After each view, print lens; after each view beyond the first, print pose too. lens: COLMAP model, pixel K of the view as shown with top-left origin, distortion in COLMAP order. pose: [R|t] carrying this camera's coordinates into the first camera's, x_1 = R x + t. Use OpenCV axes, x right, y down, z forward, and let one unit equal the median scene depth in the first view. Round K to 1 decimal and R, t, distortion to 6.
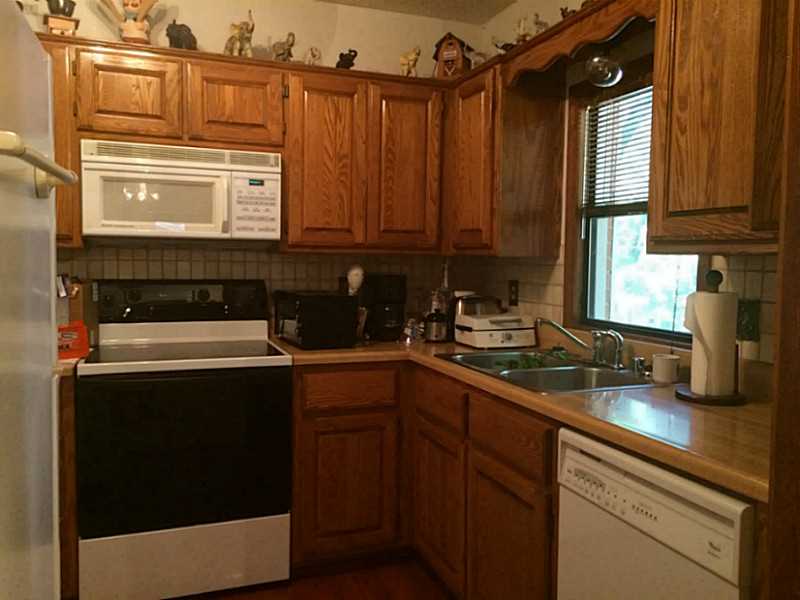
lens RADIAL K [[682.2, 0, 401.7], [0, 682.2, 297.2], [0, 0, 1]] dist [0.091221, -0.107627]
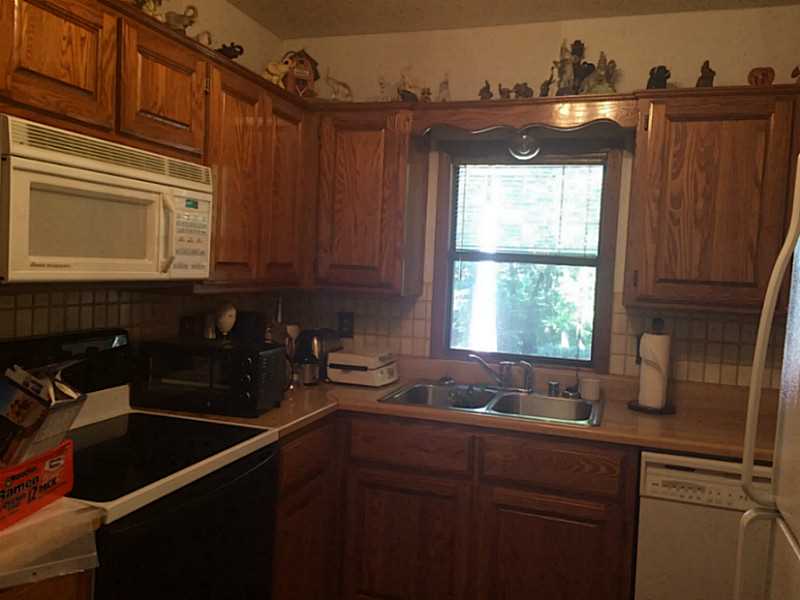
lens RADIAL K [[682.2, 0, 401.7], [0, 682.2, 297.2], [0, 0, 1]] dist [0.091221, -0.107627]
pose [[0.620929, -0.025546, 0.783451, -0.662080], [0.010271, 0.999648, 0.024456, -0.082708], [-0.783800, -0.007138, 0.620972, 0.362373]]
